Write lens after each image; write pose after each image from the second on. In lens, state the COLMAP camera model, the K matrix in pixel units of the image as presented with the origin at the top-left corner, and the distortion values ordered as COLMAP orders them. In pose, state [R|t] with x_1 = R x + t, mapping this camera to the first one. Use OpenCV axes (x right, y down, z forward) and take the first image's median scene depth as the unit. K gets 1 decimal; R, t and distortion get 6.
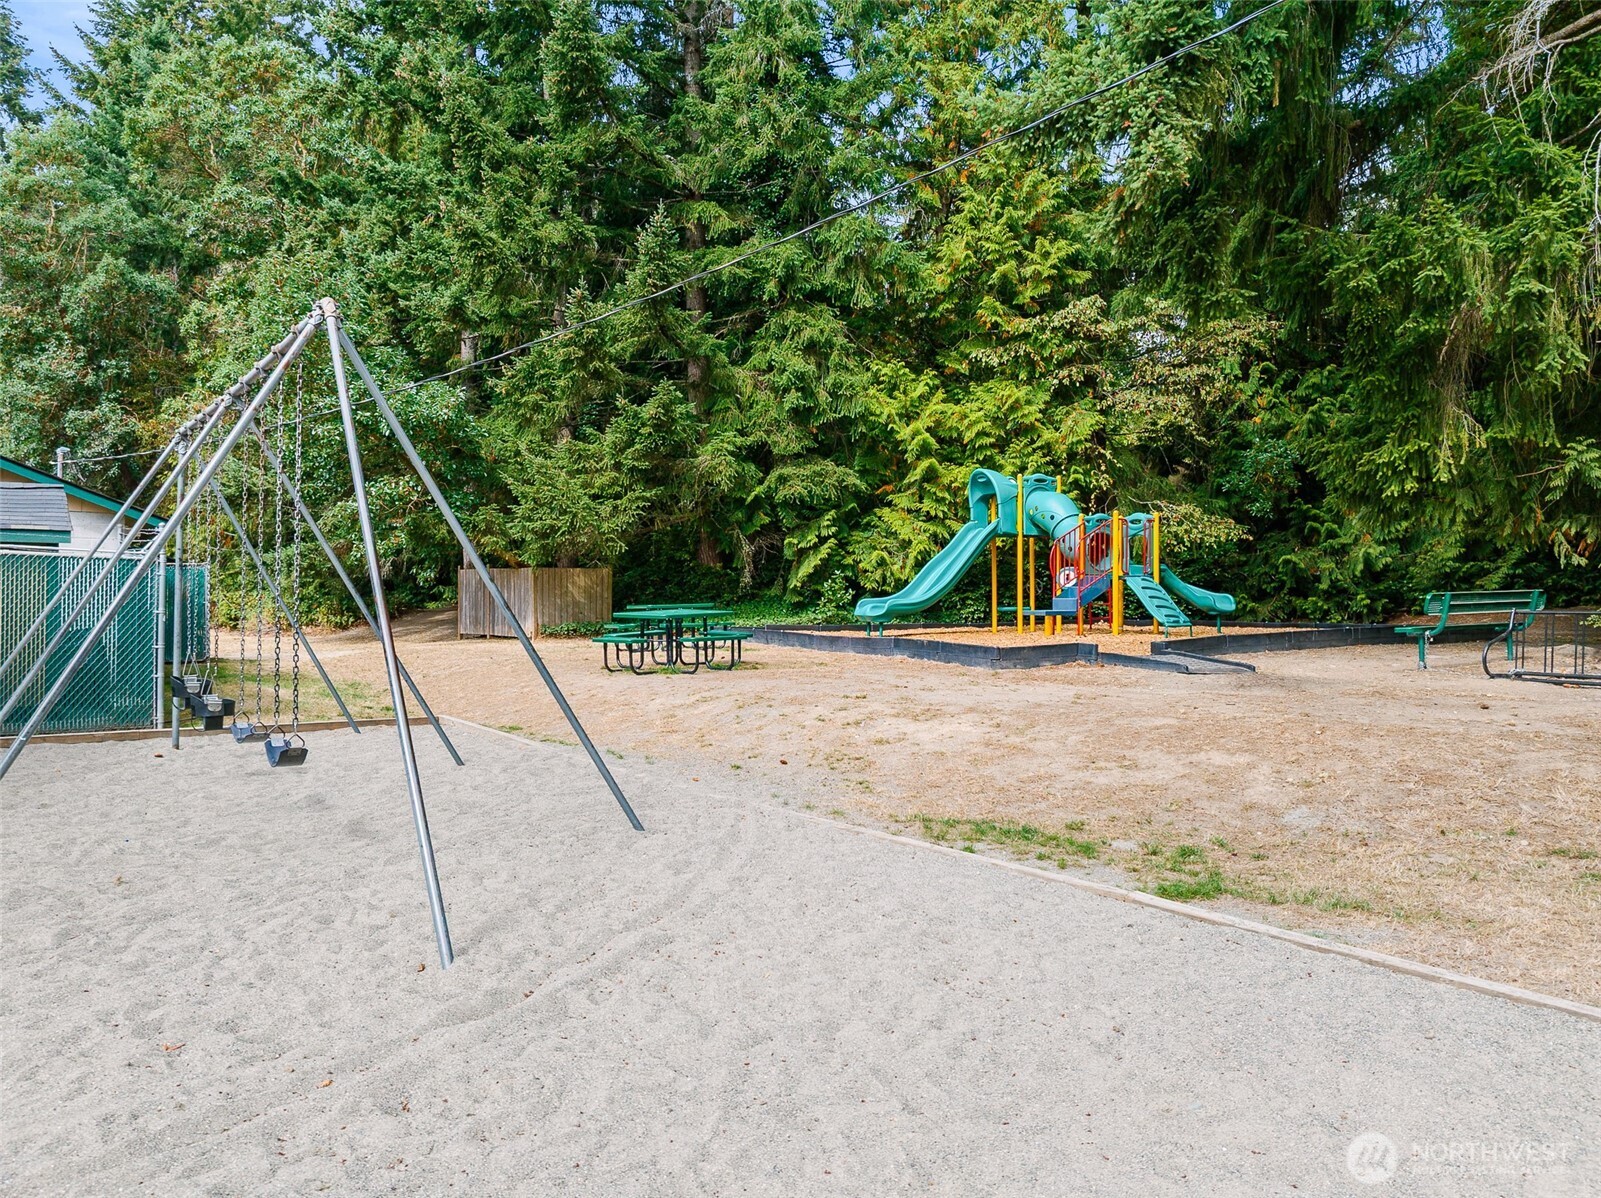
lens RADIAL K [[1166.1, 0, 799.5], [0, 1166.1, 596.3], [0, 0, 1]] dist [-0.009880, 0.005571]
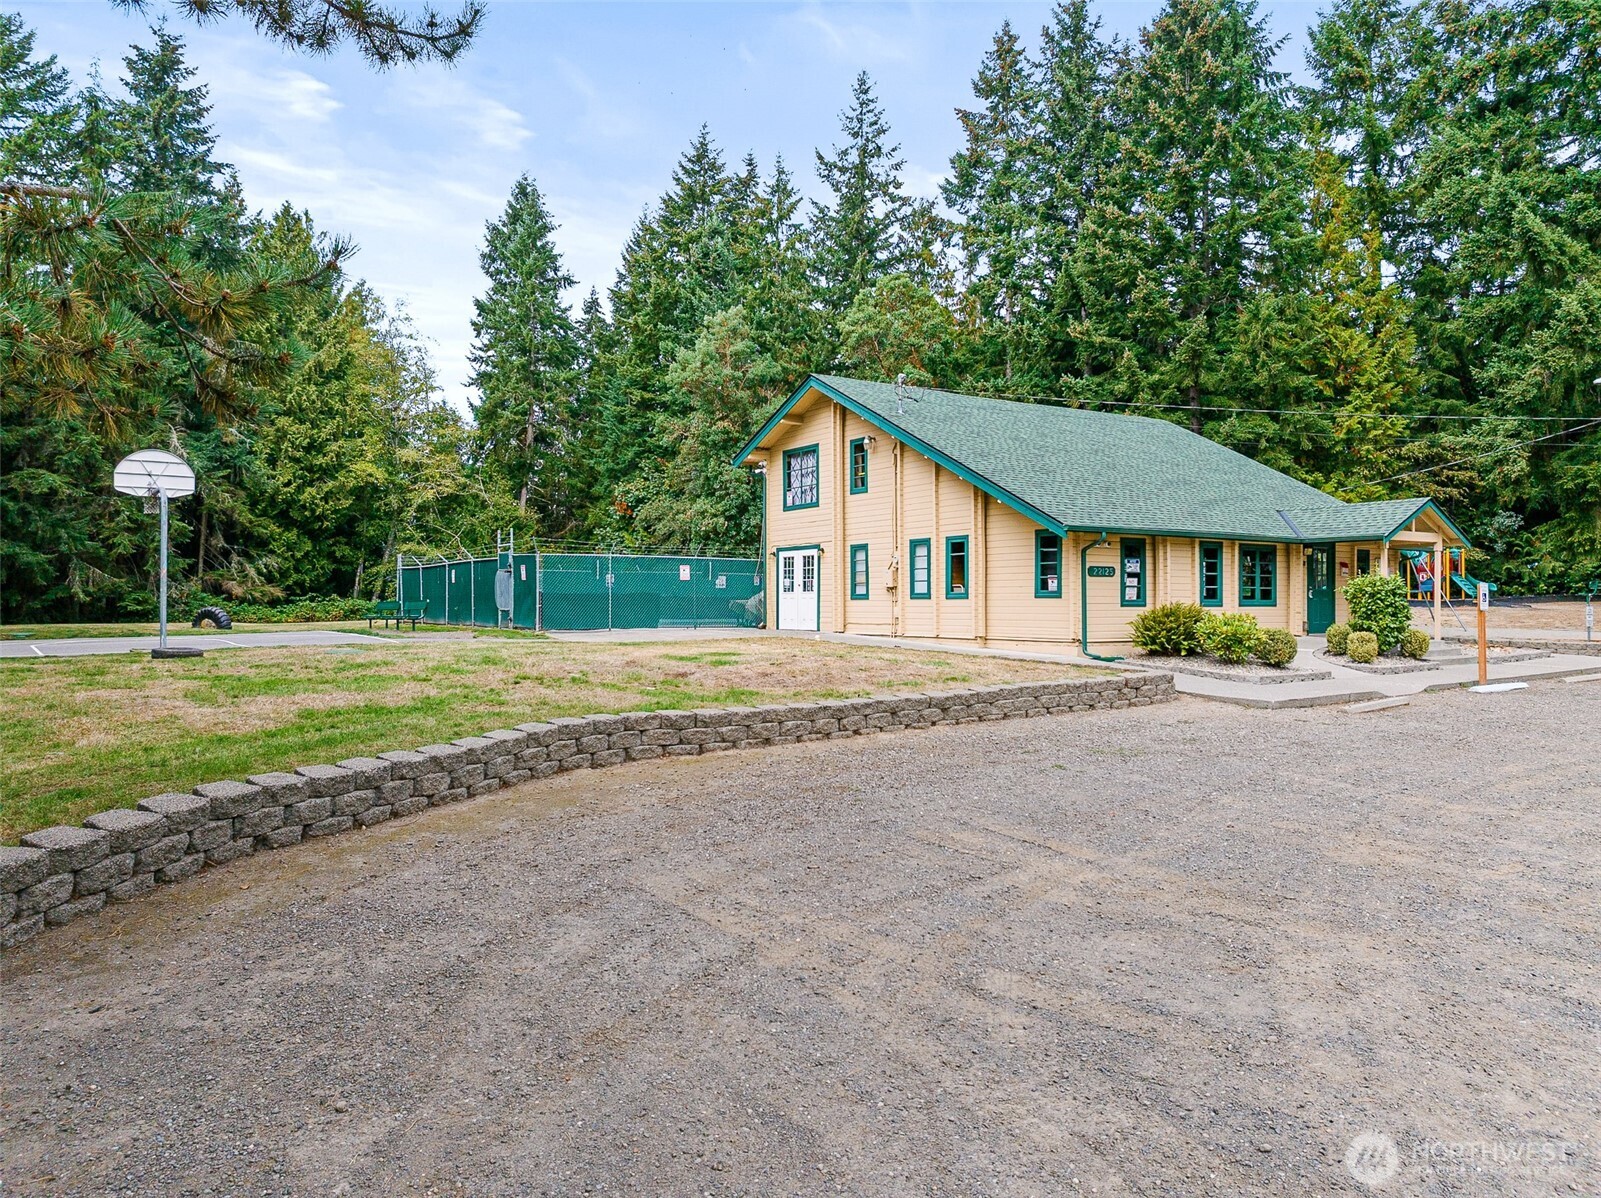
lens RADIAL K [[1166.1, 0, 804.3], [0, 1166.1, 602.1], [0, 0, 1]] dist [-0.009880, 0.005571]
pose [[0.997369, -0.002132, -0.072459, -0.740289], [0.002847, 0.999948, 0.009767, 0.008355], [0.072435, -0.009948, 0.997324, -1.255690]]
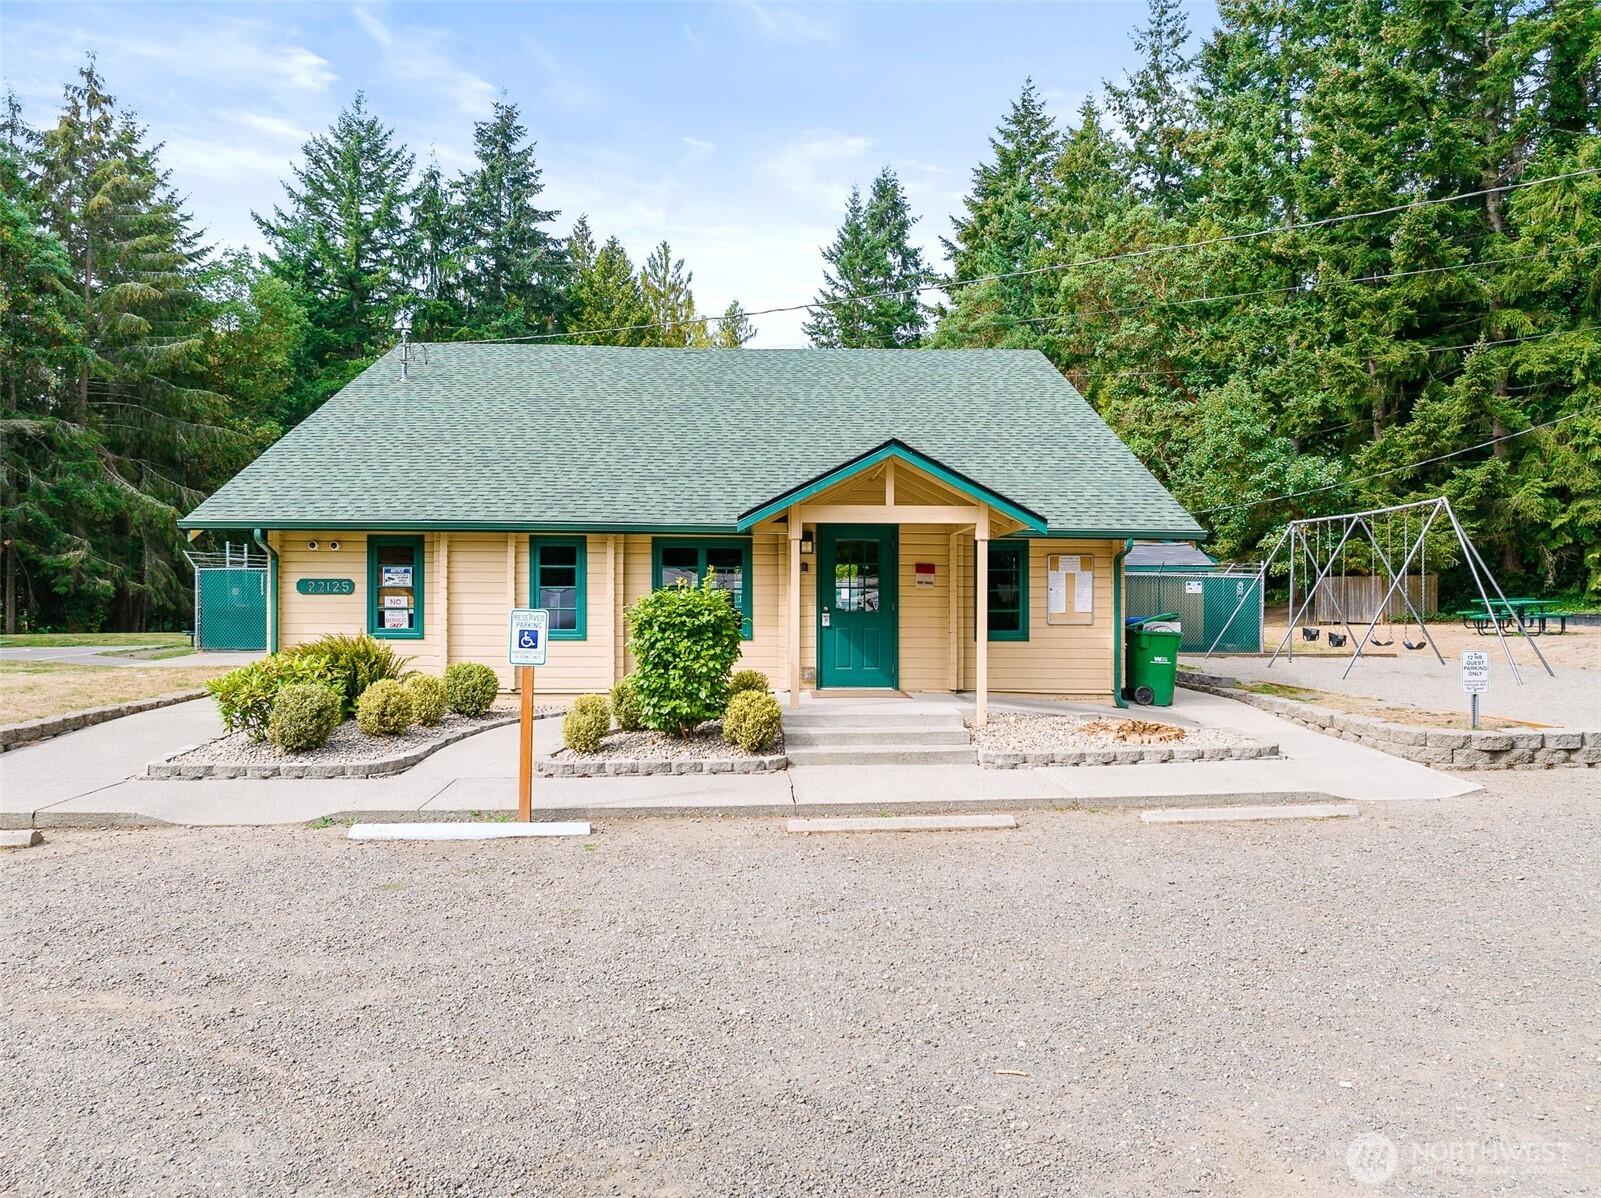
lens RADIAL K [[1166.1, 0, 769.1], [0, 1166.1, 576.6], [0, 0, 1]] dist [-0.009880, 0.005571]
pose [[0.822831, -0.012079, -0.568158, -0.026869], [0.002858, 0.999849, -0.017117, -0.000132], [0.568279, 0.012461, 0.822741, -0.687377]]
